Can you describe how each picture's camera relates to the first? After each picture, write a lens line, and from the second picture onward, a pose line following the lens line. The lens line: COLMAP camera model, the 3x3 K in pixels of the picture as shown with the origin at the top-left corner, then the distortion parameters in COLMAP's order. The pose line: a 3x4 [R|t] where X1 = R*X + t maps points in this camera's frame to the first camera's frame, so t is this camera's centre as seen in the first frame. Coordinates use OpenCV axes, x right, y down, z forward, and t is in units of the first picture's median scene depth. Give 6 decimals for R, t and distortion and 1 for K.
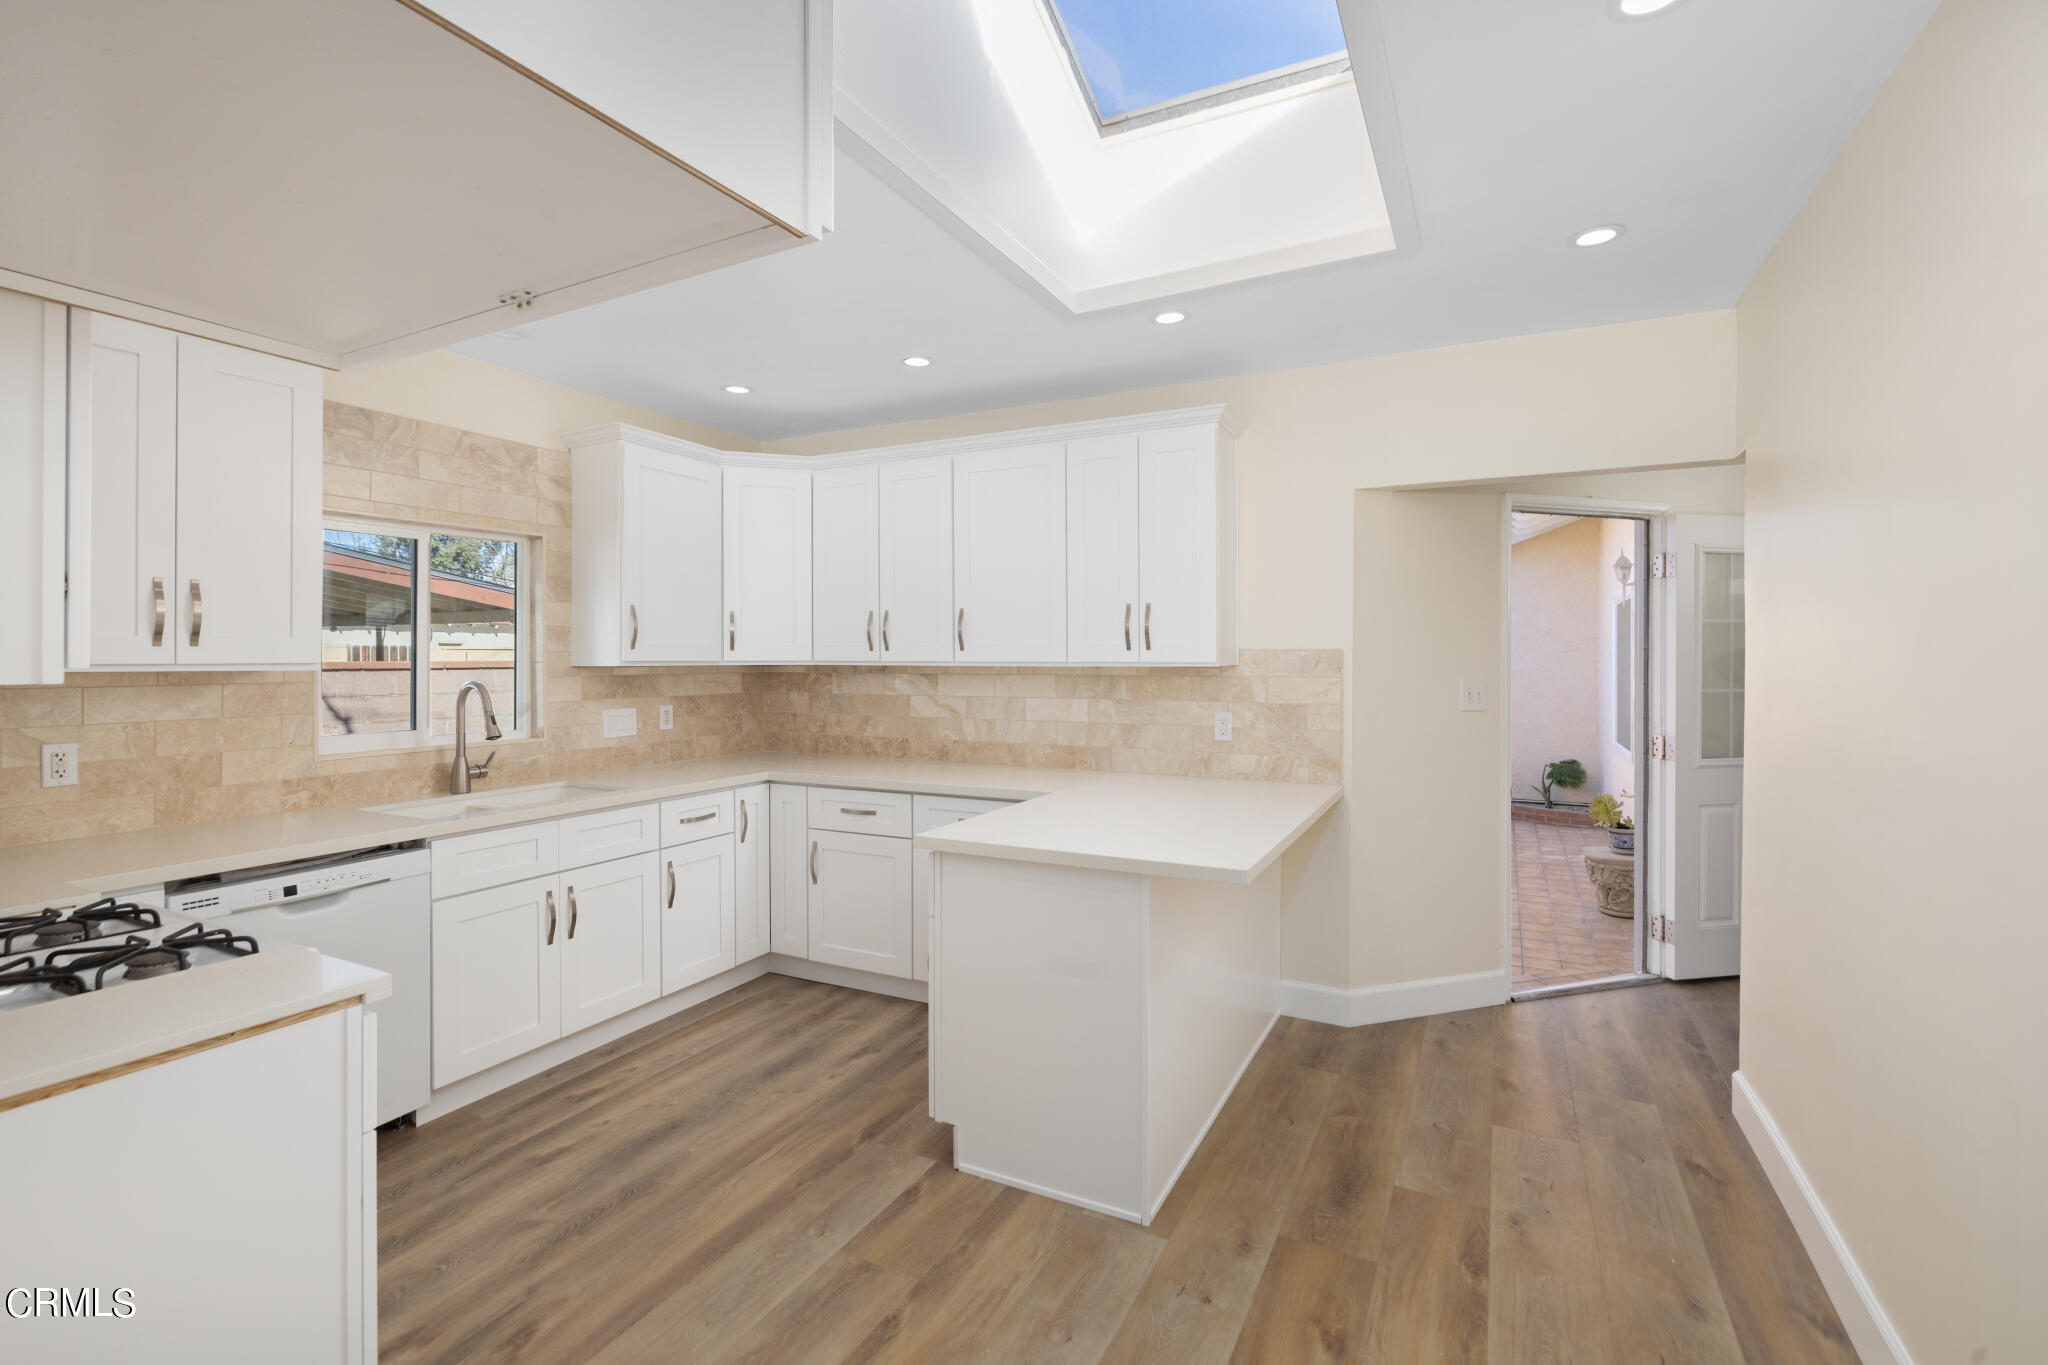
lens RADIAL K [[911.6, 0, 1020.6], [0, 911.6, 659.6], [0, 0, 1]] dist [-0.003052, 0.000748]
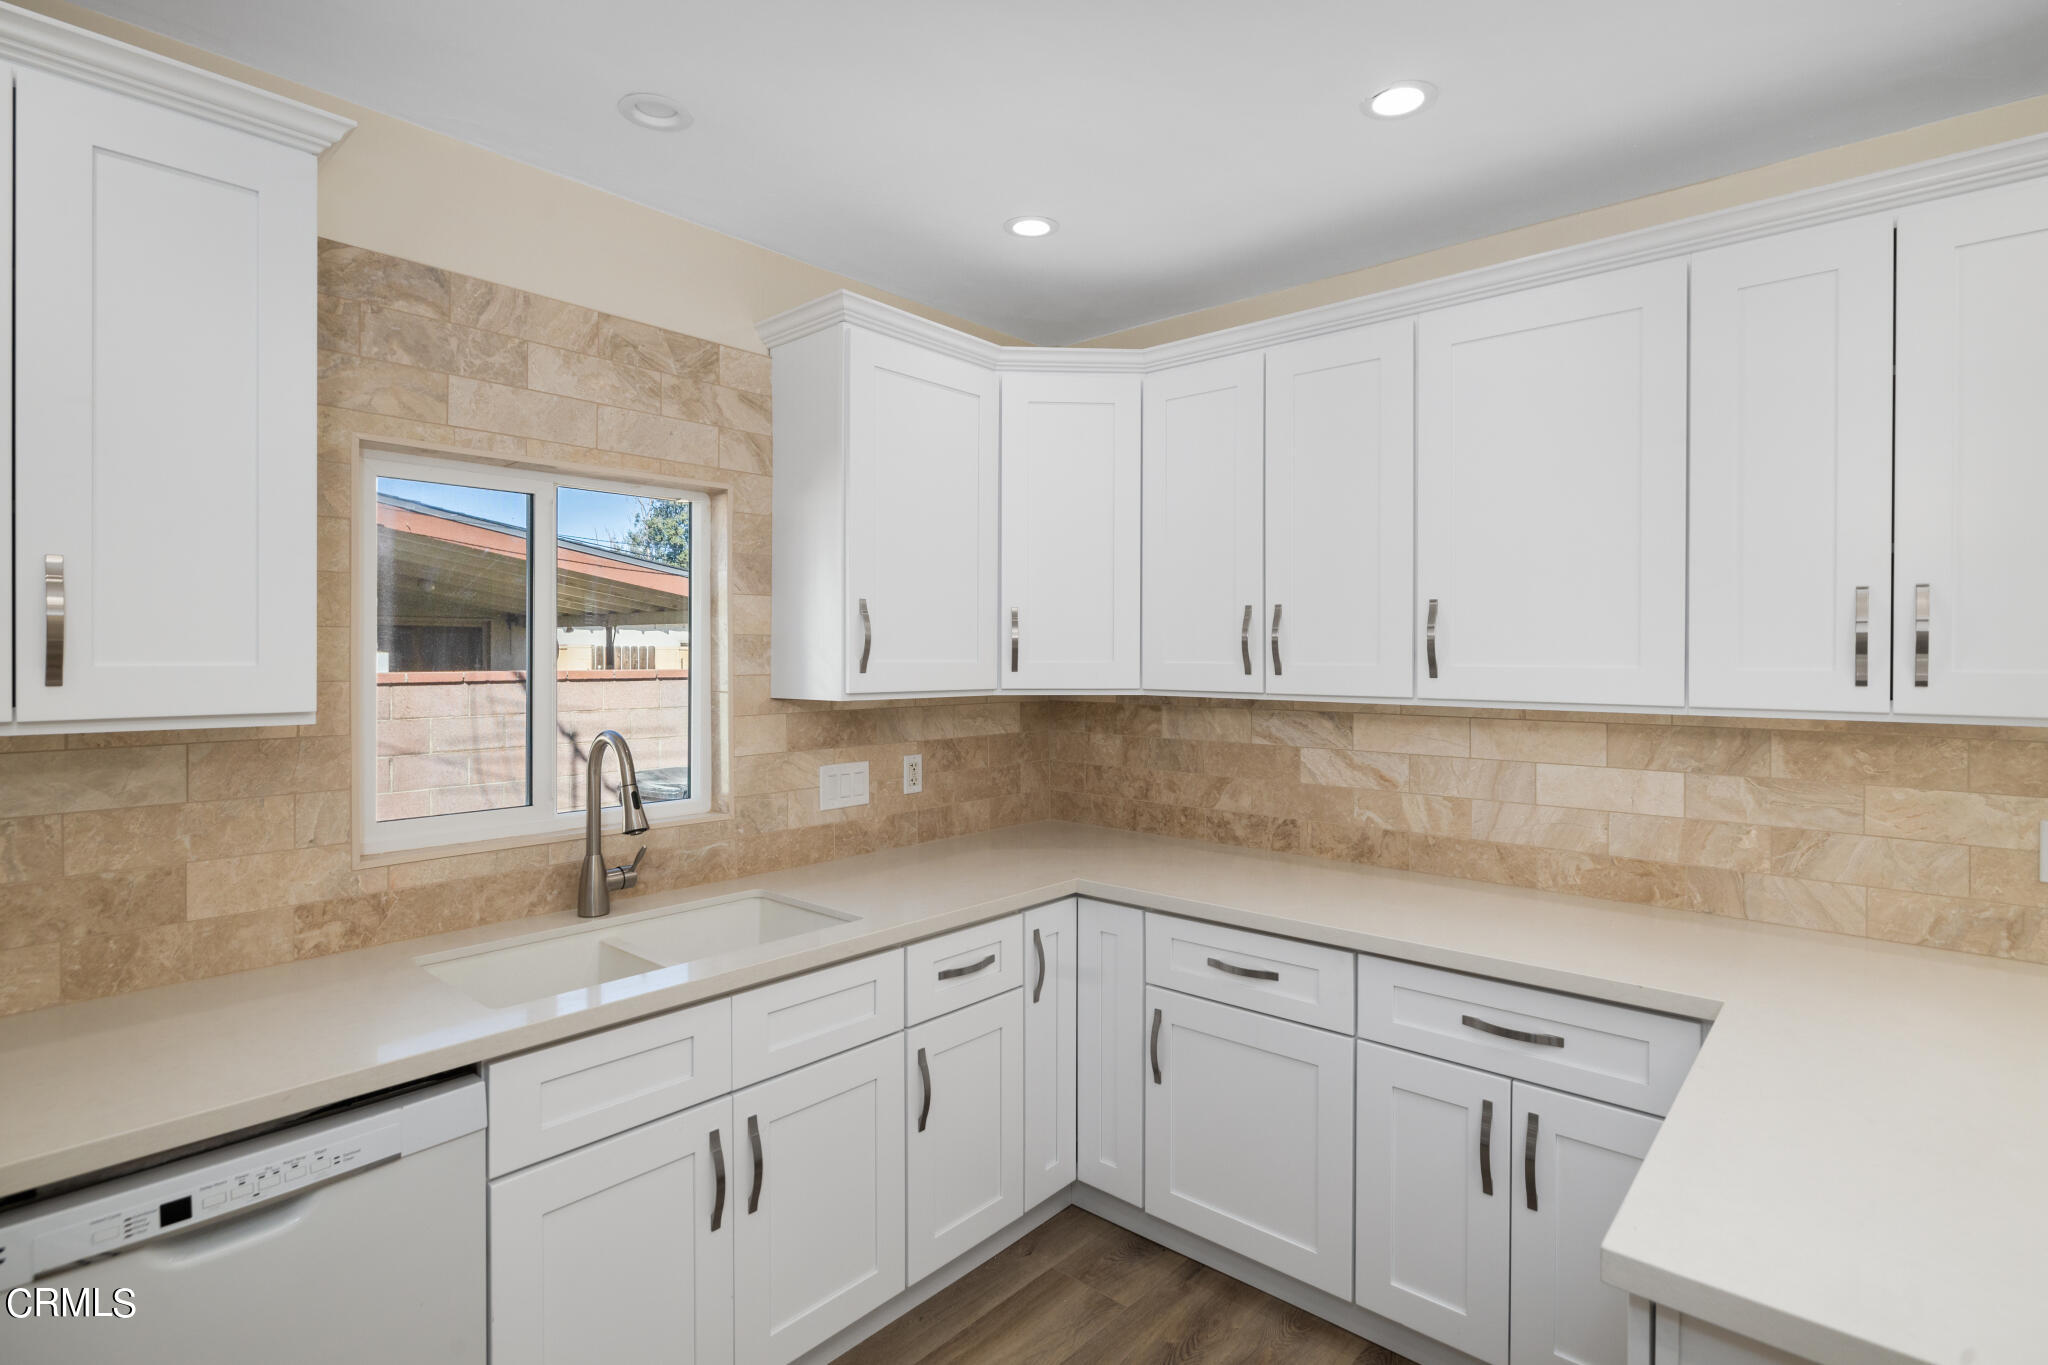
lens RADIAL K [[994.8, 0, 1026.5], [0, 994.8, 665.7], [0, 0, 1]] dist [-0.002242, 0.000887]
pose [[0.969780, 0.006594, -0.243891, -0.168535], [-0.004608, 0.999951, 0.008713, -0.023053], [0.243937, -0.007325, 0.969764, 0.408777]]
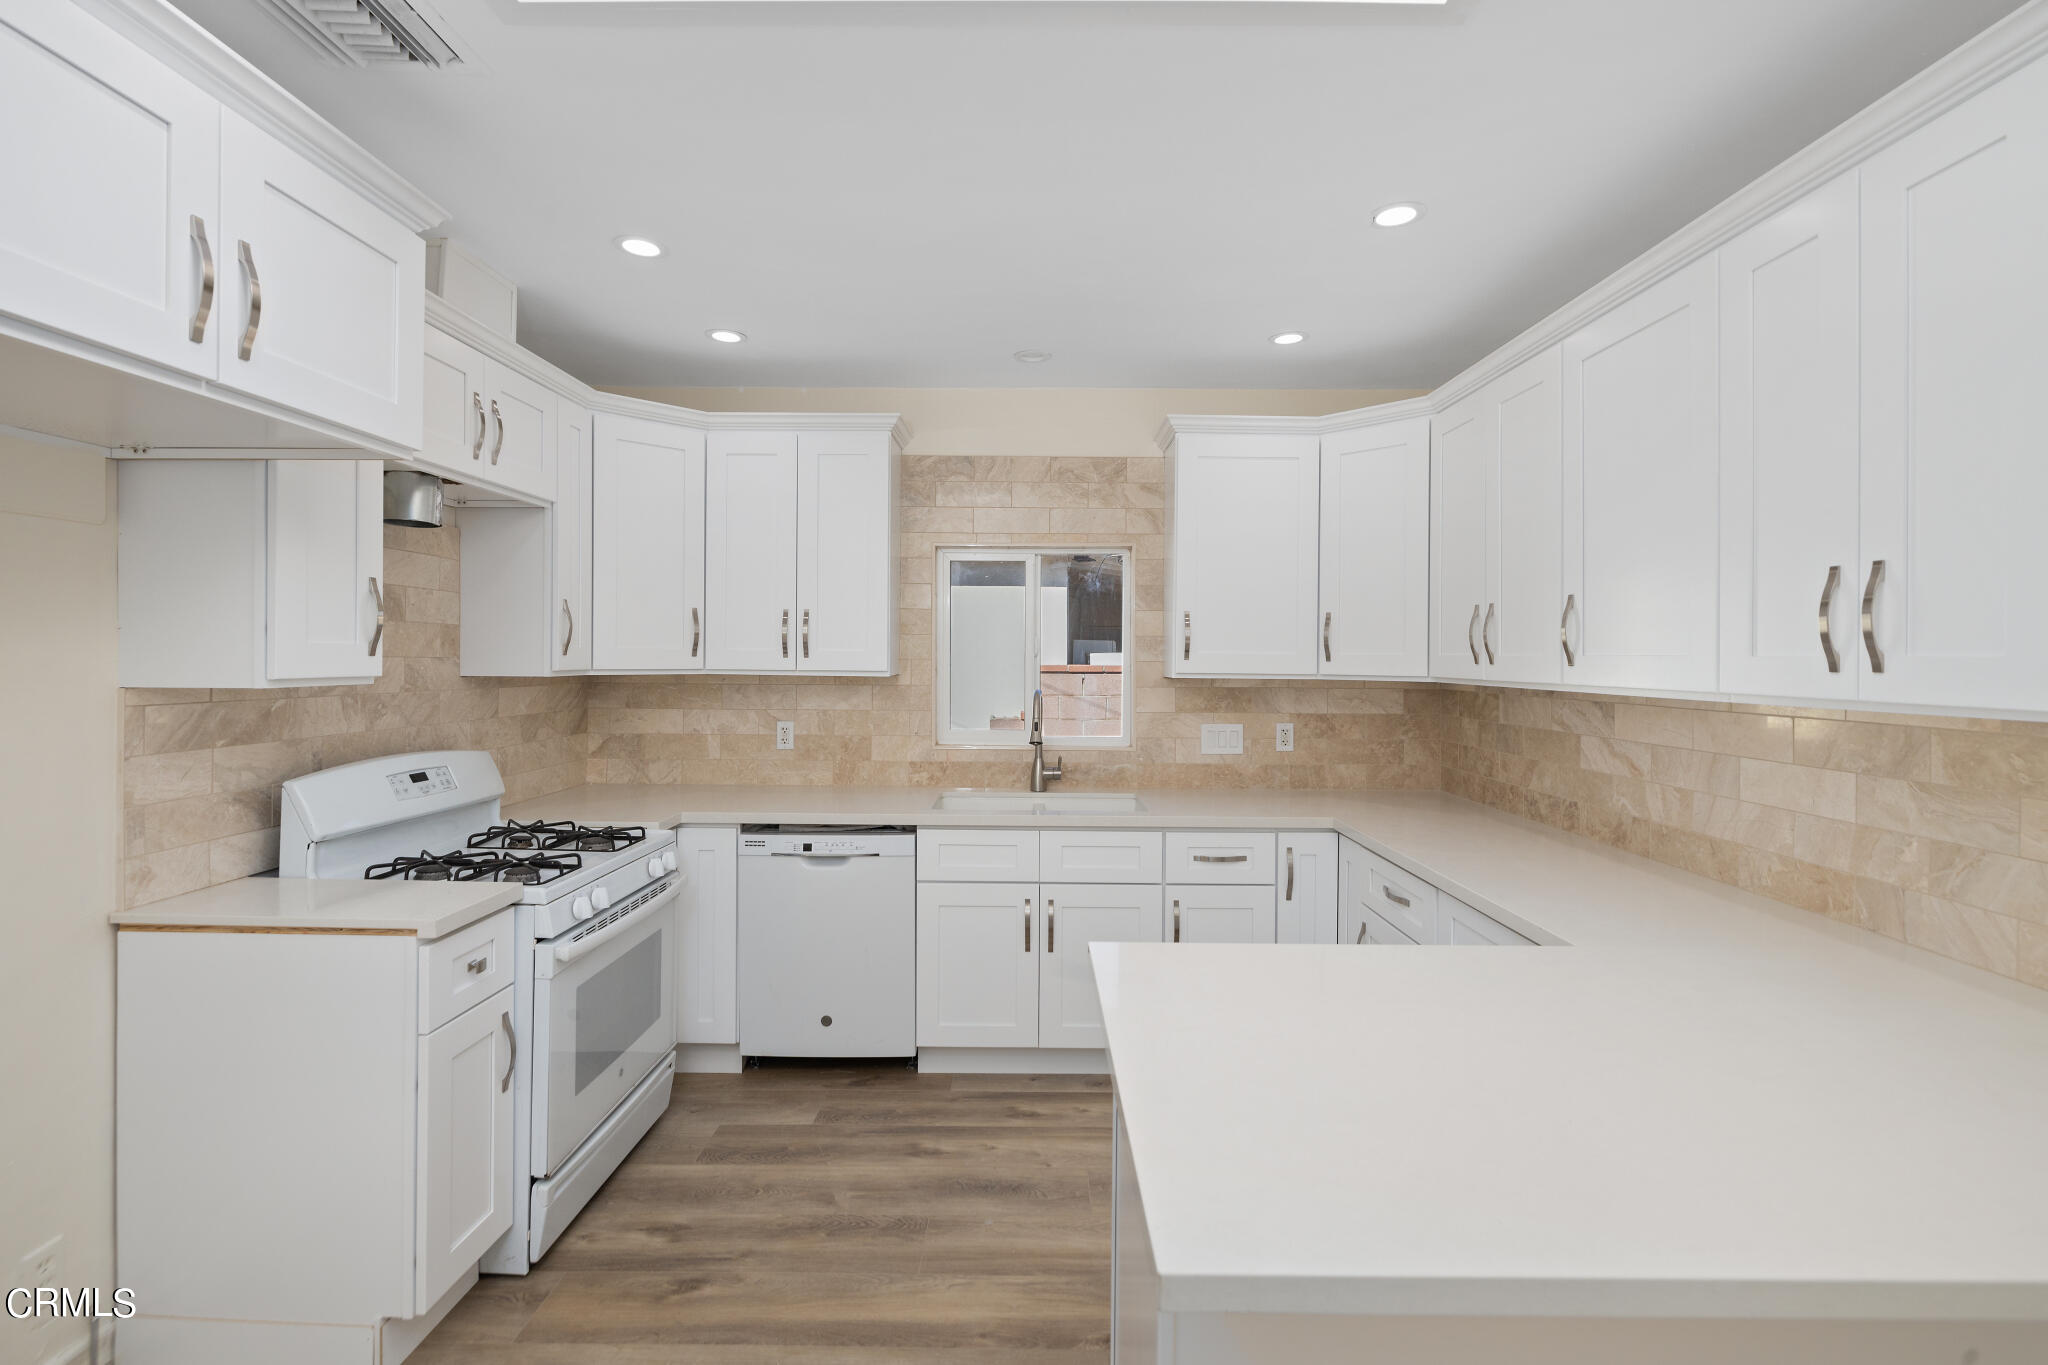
lens RADIAL K [[912.7, 0, 1028.2], [0, 912.7, 667.0], [0, 0, 1]] dist [-0.007702, 0.000720]
pose [[0.456327, 0.015925, -0.889670, 0.328039], [-0.009924, 0.999869, 0.012807, -0.014770], [0.889757, 0.002985, 0.456425, 0.459718]]
